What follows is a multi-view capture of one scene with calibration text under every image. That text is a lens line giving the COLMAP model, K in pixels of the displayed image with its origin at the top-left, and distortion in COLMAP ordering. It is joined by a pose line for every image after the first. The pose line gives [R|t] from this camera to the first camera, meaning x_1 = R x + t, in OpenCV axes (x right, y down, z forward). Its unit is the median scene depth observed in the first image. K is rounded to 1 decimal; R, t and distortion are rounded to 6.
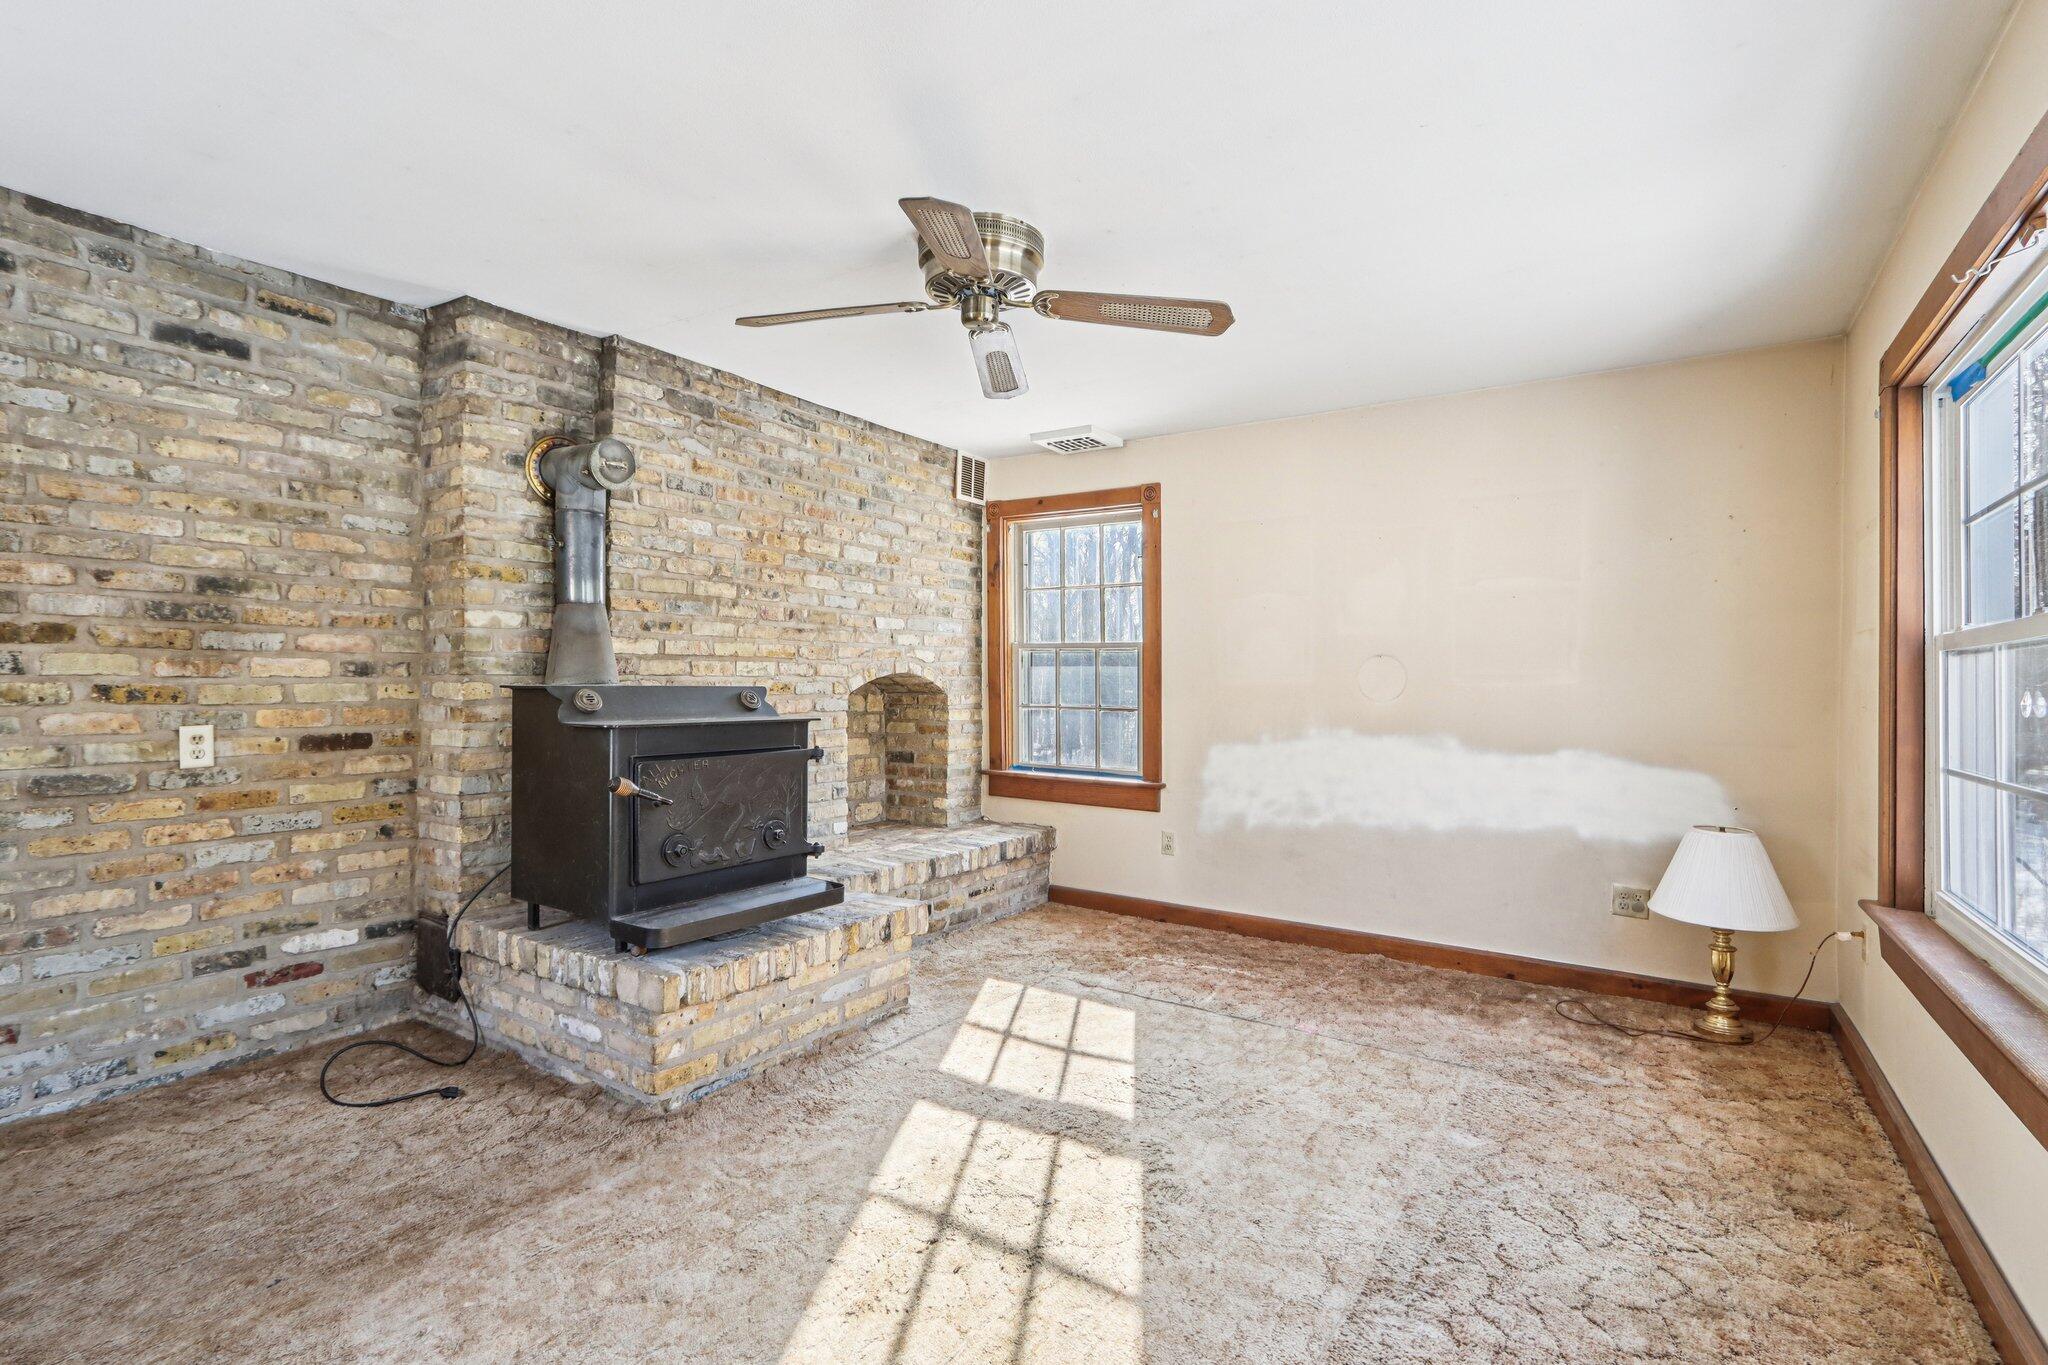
lens RADIAL K [[959.7, 0, 1028.3], [0, 959.7, 671.0], [0, 0, 1]] dist [-0.010497, 0.006861]
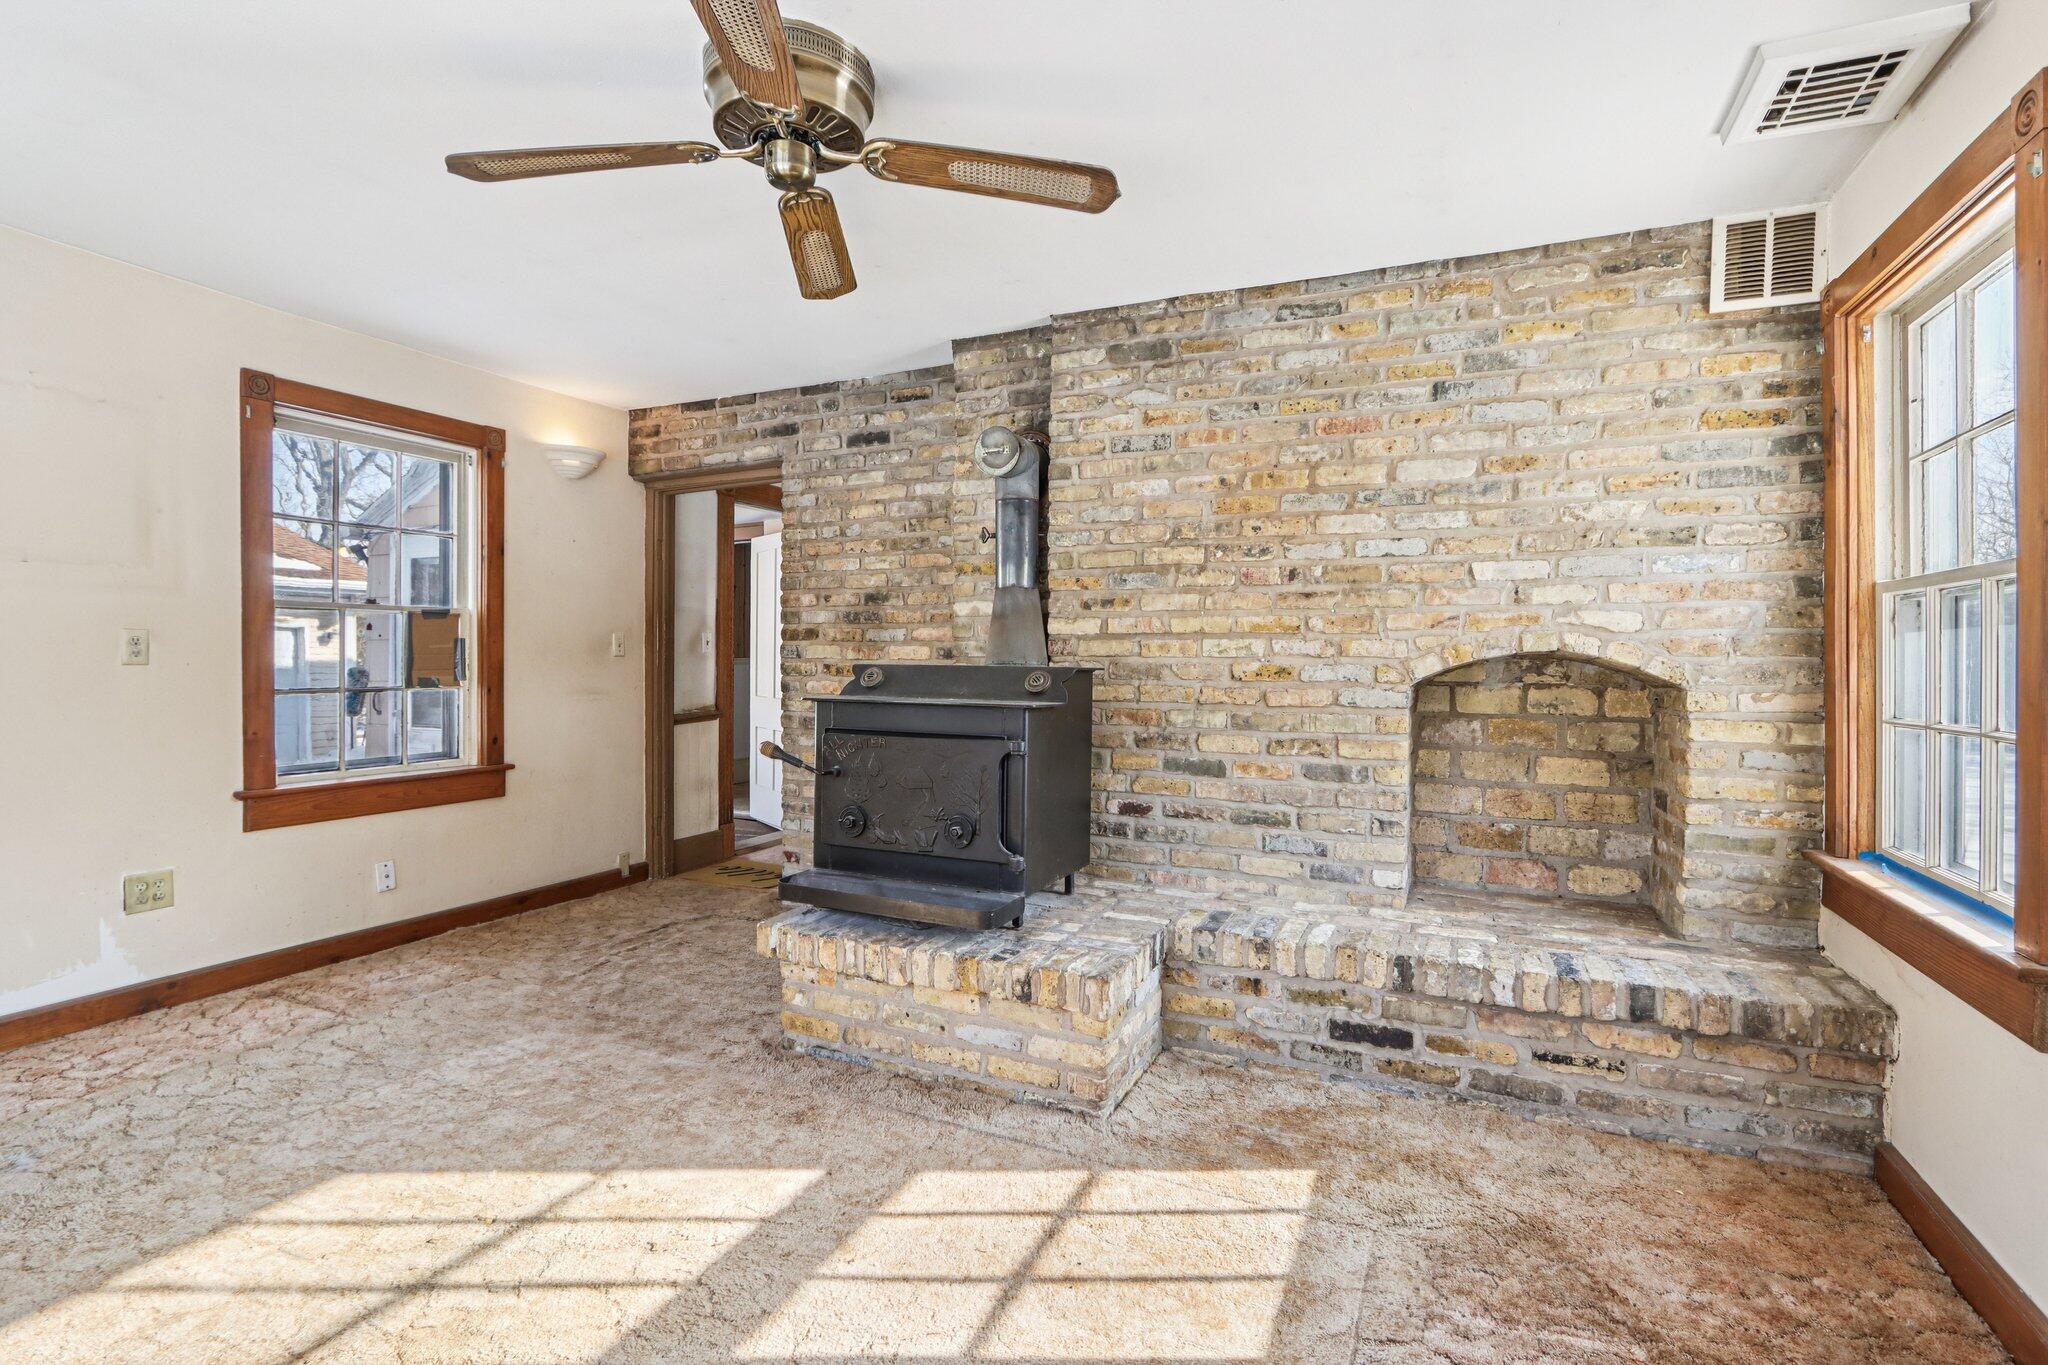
lens RADIAL K [[959.7, 0, 1030.9], [0, 959.7, 678.8], [0, 0, 1]] dist [-0.010497, 0.006861]
pose [[0.157091, 0.008695, -0.987546, 0.527600], [-0.000169, 0.999961, 0.008777, 0.018197], [0.987584, -0.001212, 0.157086, 0.777909]]
